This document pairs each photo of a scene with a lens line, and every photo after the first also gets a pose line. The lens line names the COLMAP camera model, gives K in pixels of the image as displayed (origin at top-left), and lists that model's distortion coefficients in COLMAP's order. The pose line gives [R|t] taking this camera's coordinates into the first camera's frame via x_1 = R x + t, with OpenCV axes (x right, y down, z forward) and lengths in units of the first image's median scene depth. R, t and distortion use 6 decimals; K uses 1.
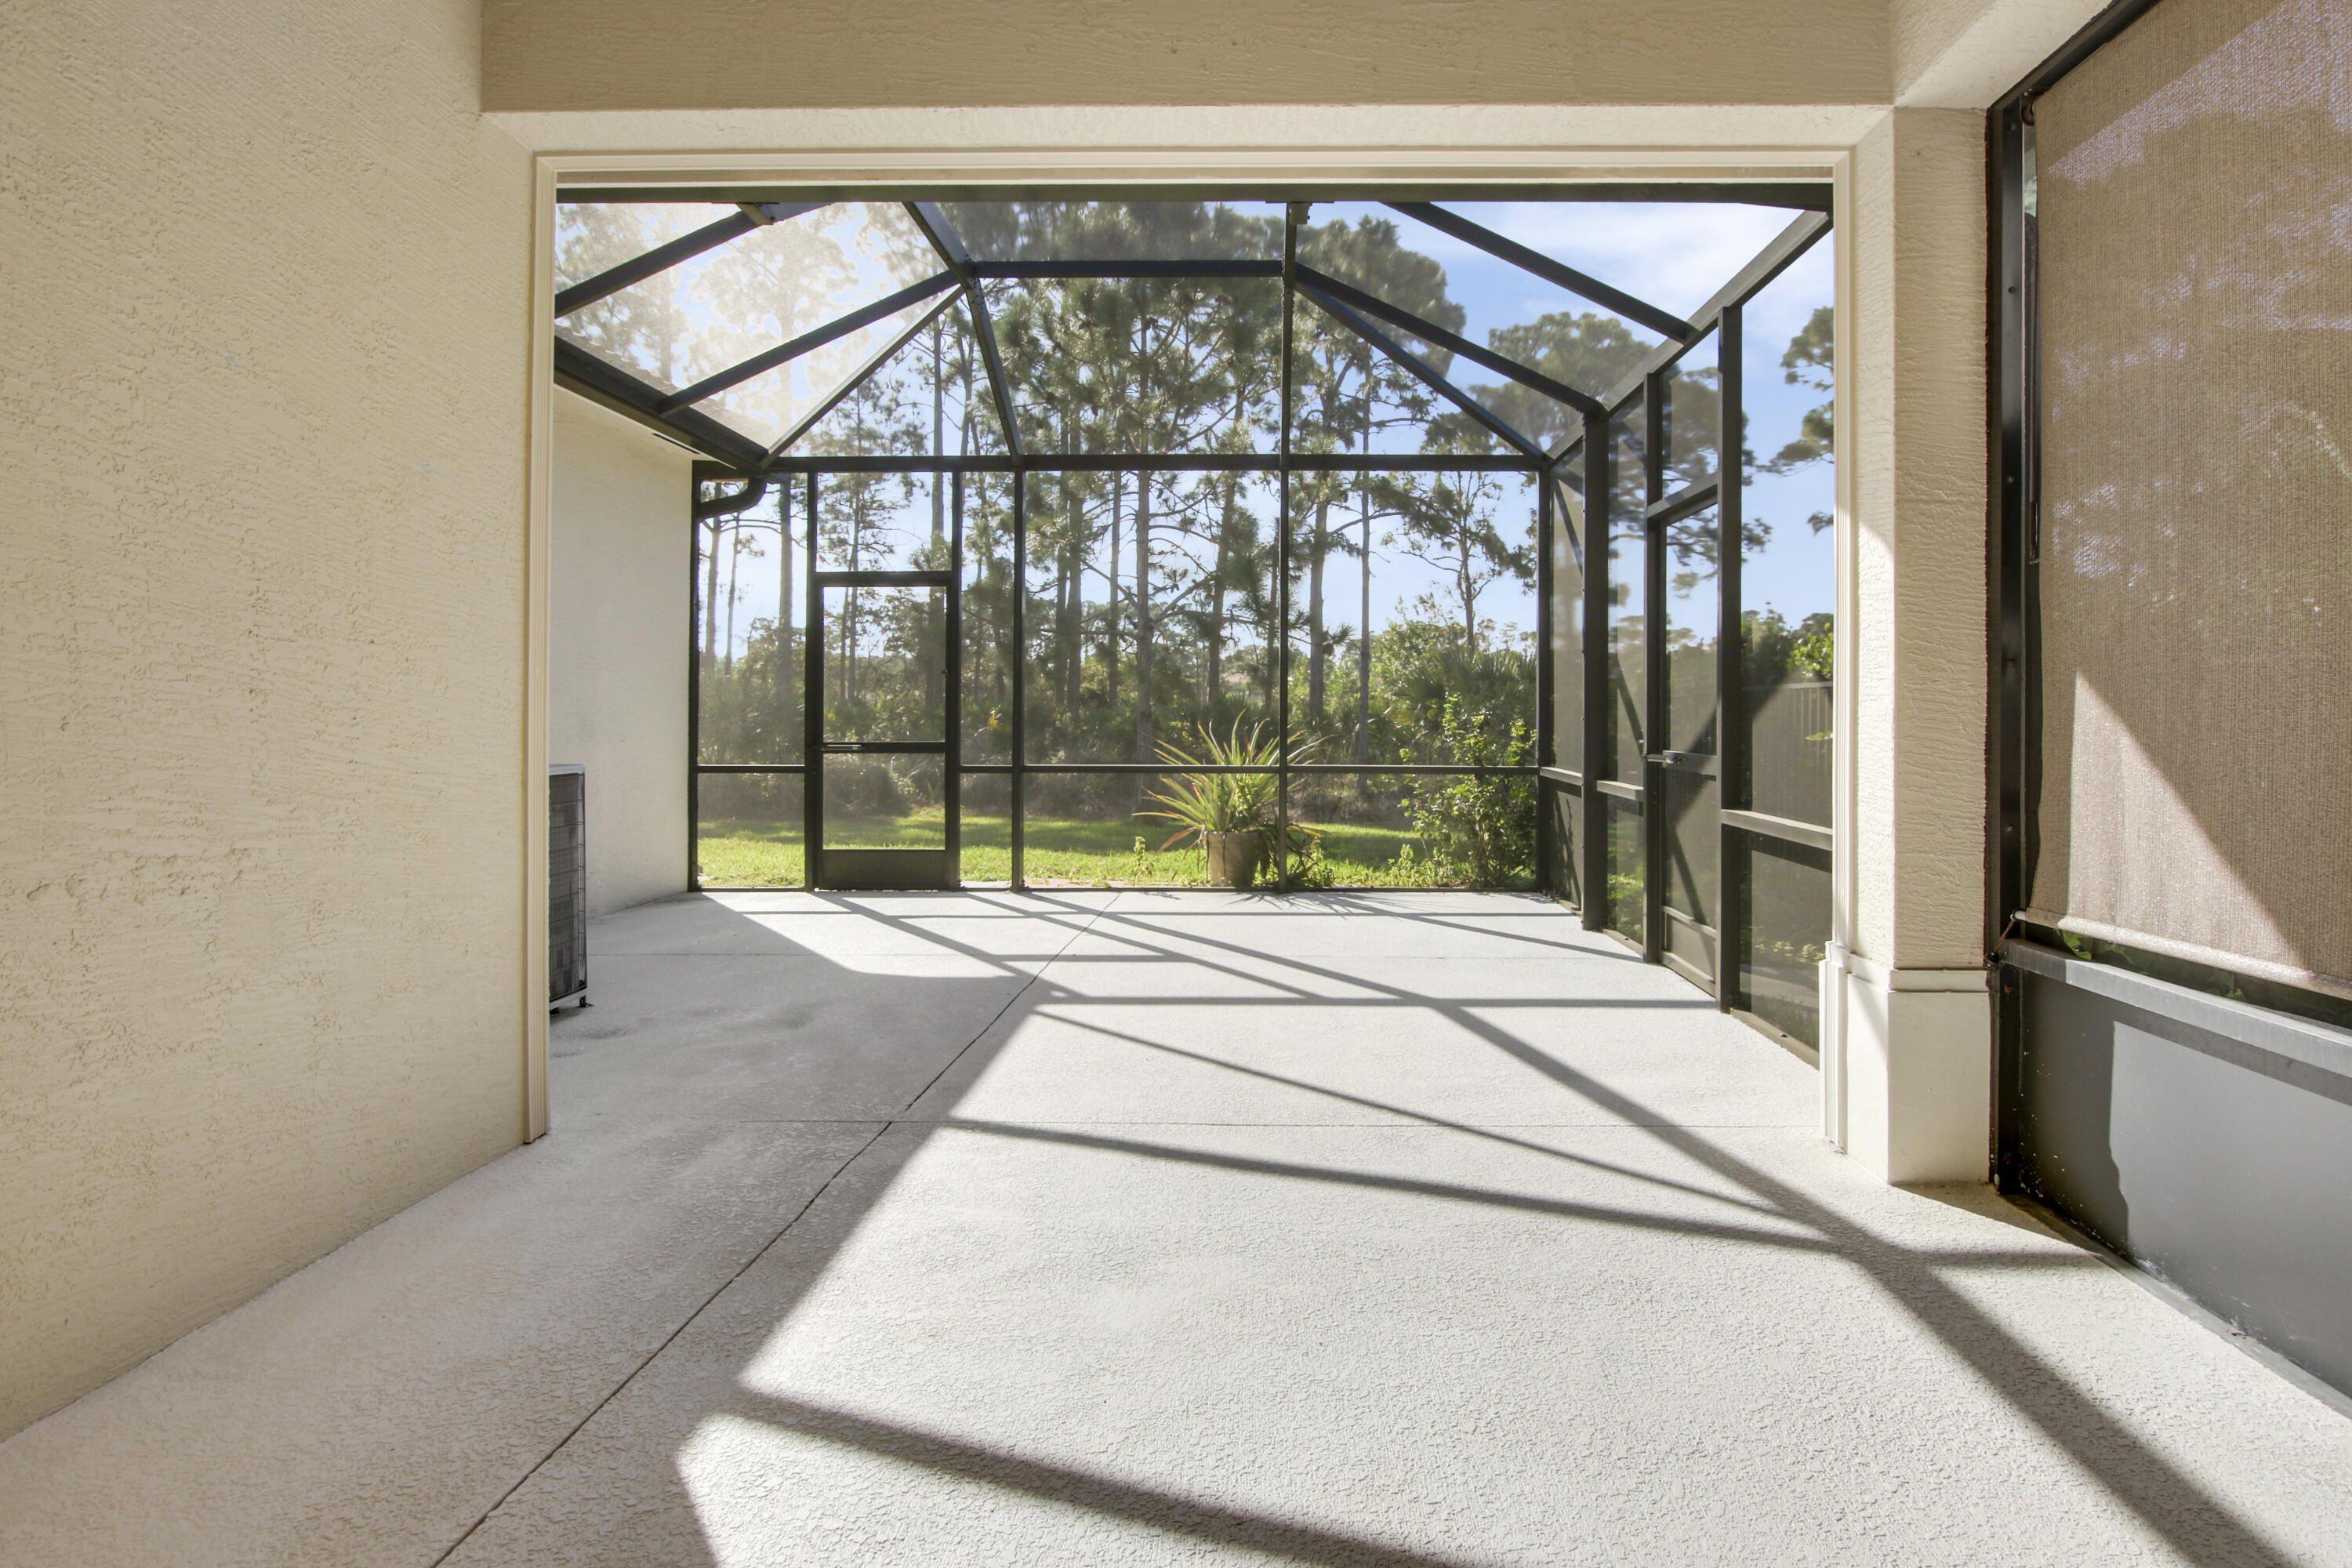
lens RADIAL K [[1228.5, 0, 1284.8], [0, 1228.5, 702.3], [0, 0, 1]] dist [-0.020573, 0.000922]
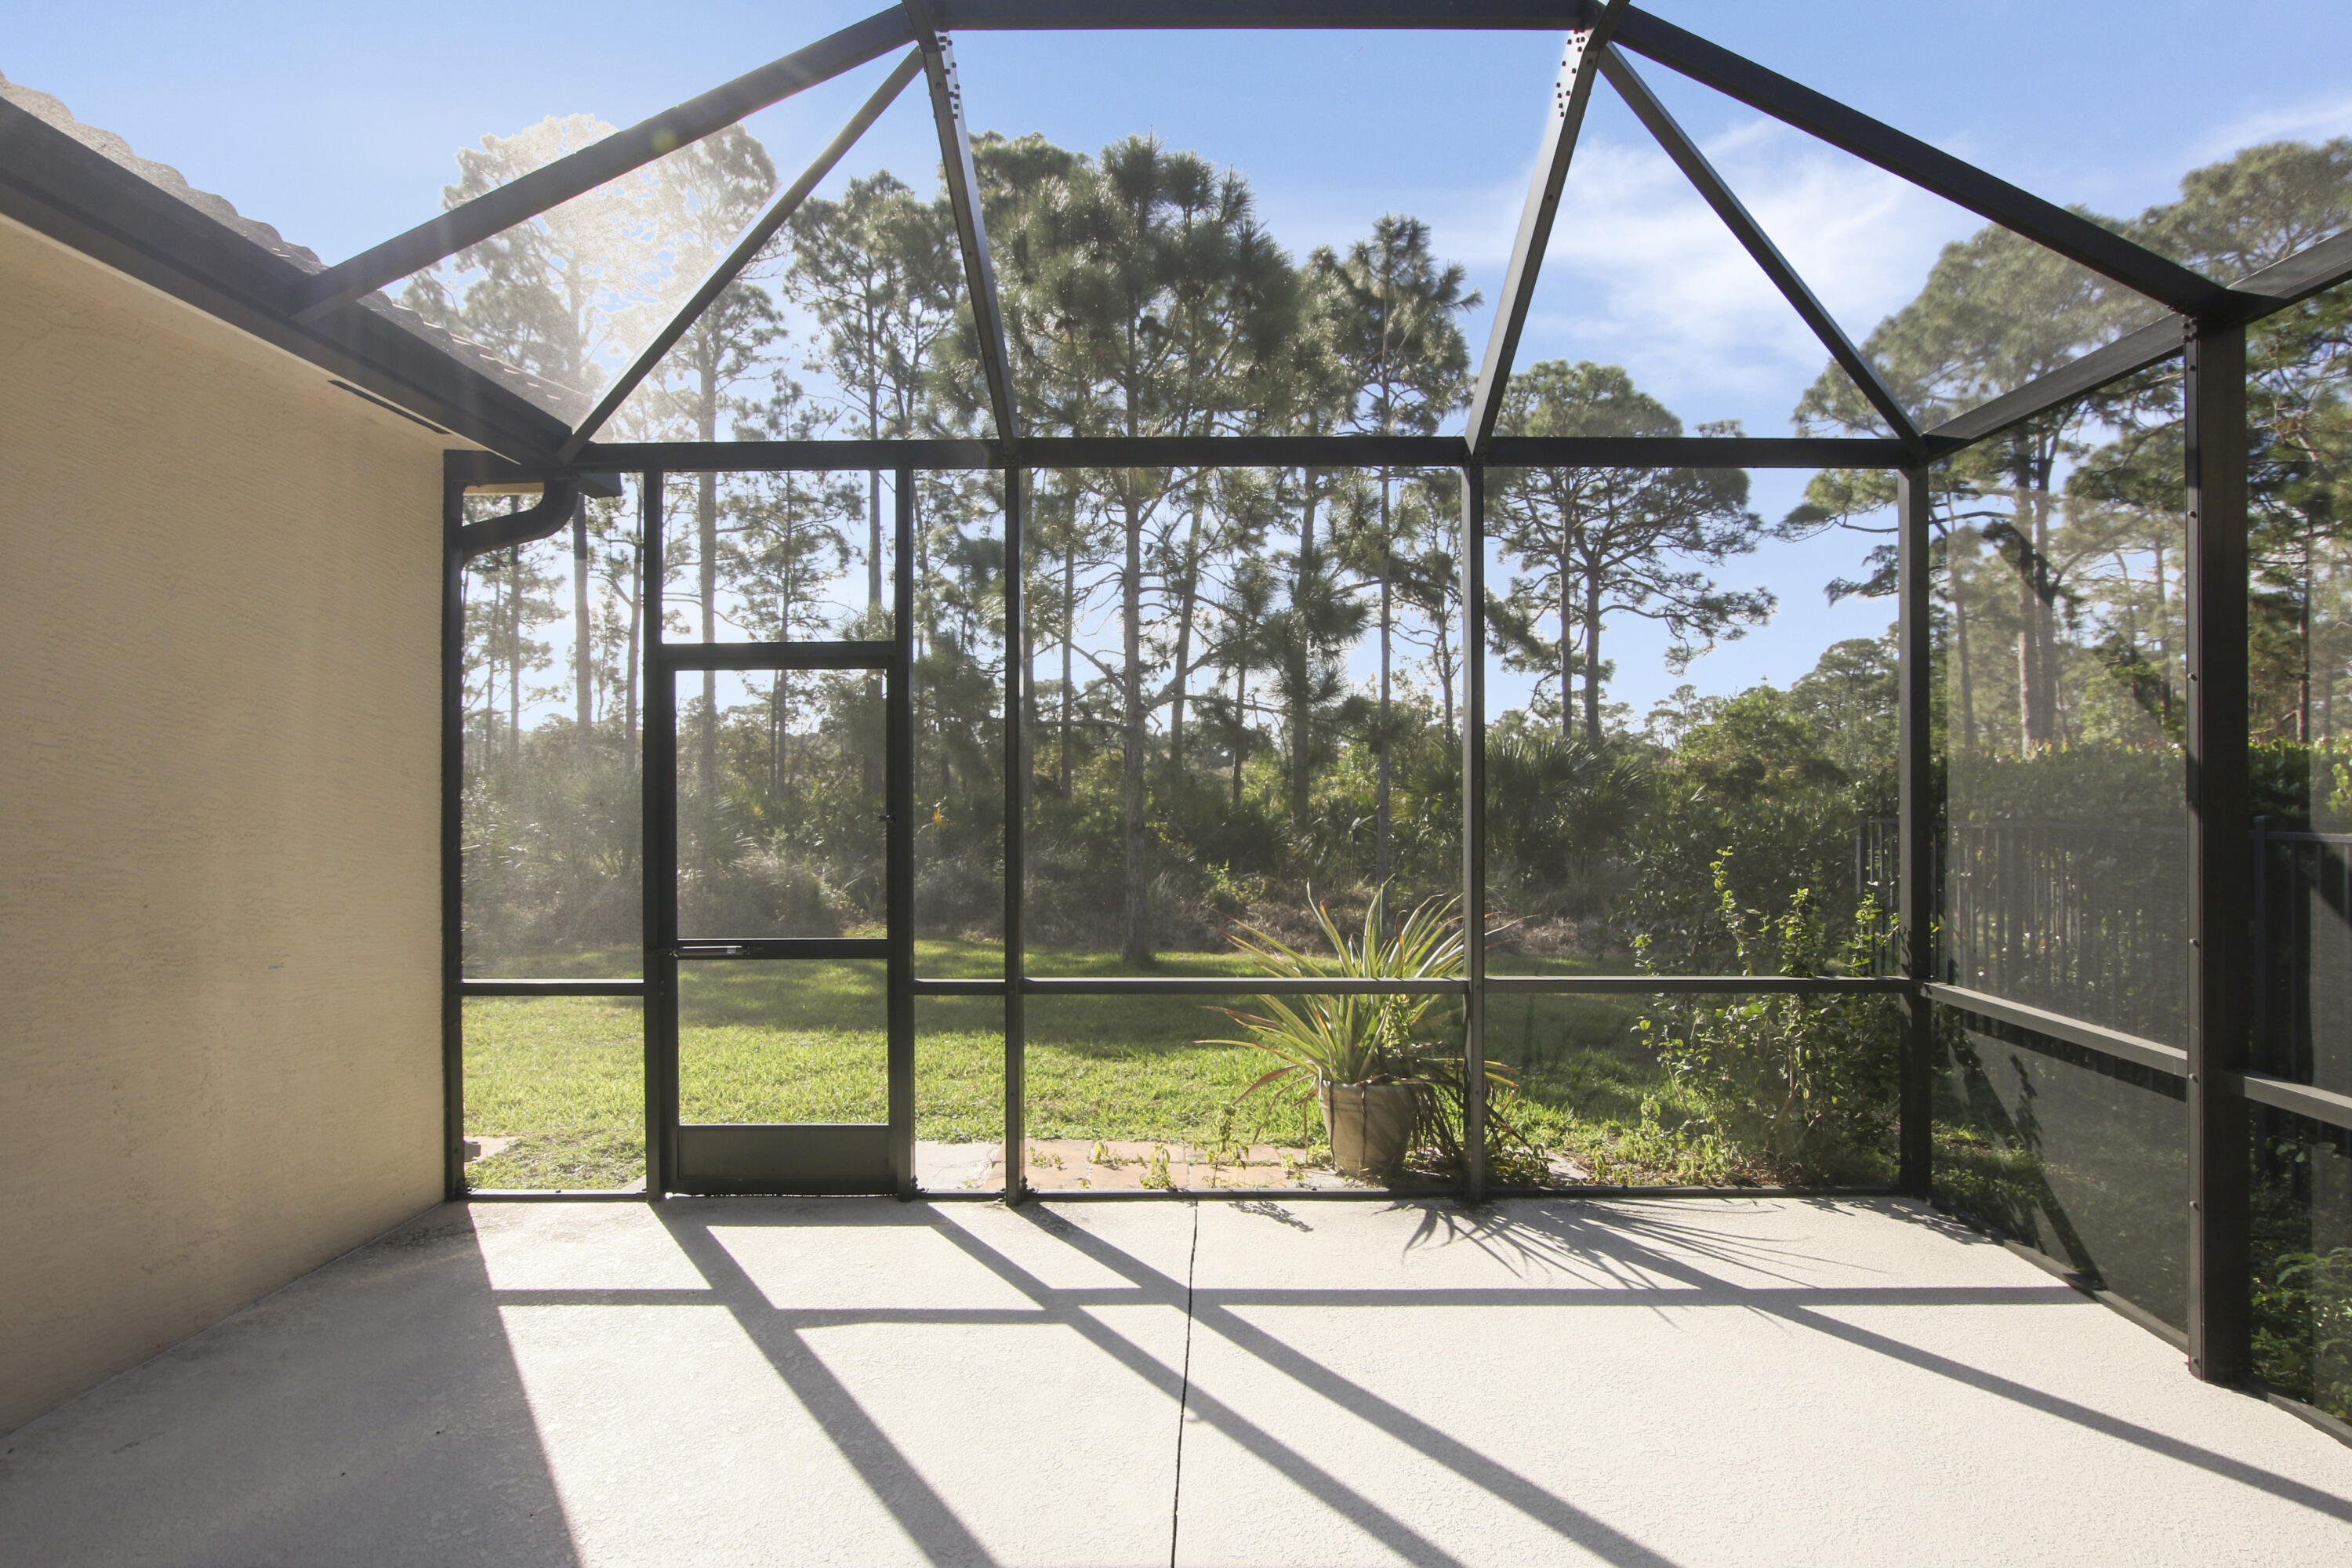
lens RADIAL K [[1219.1, 0, 1212.0], [0, 1219.1, 790.9], [0, 0, 1]] dist [-0.026821, 0.000430]
pose [[0.999976, -0.002771, -0.006382, -0.122137], [0.002842, 0.999933, 0.011207, -0.044185], [0.006351, -0.011225, 0.999917, 0.437222]]
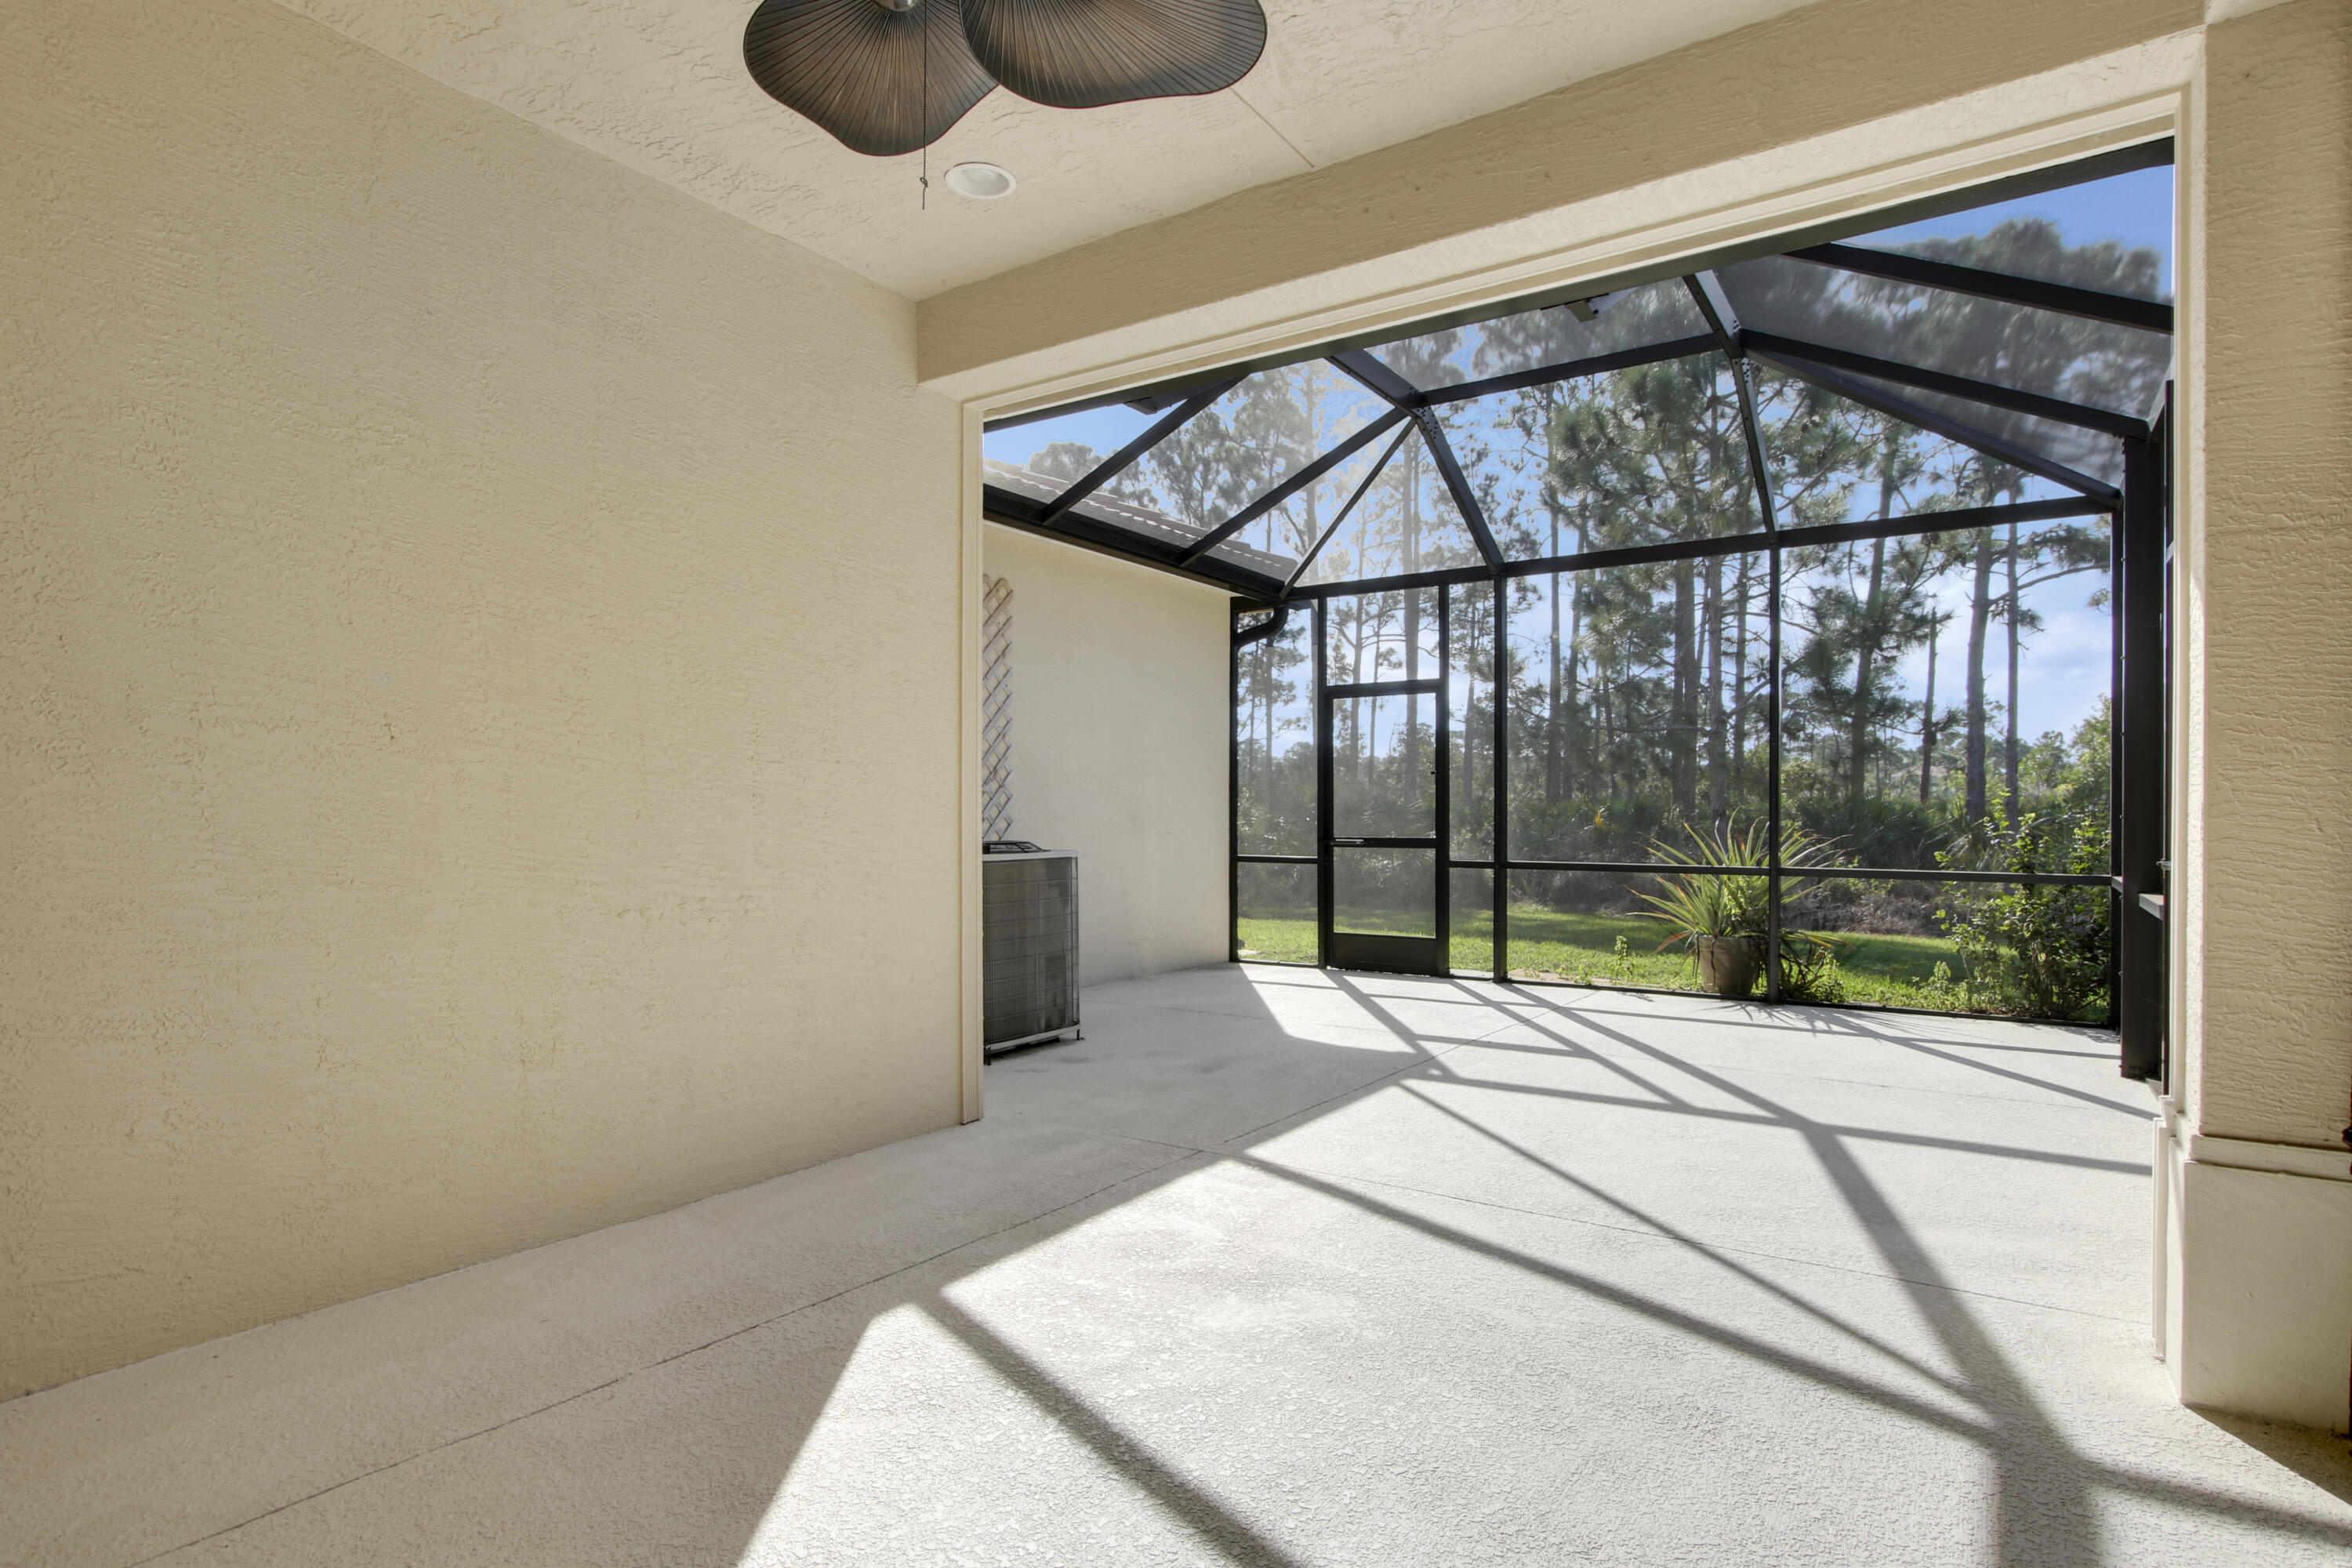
lens RADIAL K [[1219.1, 0, 1212.0], [0, 1219.1, 790.9], [0, 0, 1]] dist [-0.026821, 0.000430]
pose [[0.837533, -0.008614, -0.546319, 0.143096], [0.004447, 0.999950, -0.008950, 0.000525], [0.546369, 0.005066, 0.837530, 0.002360]]
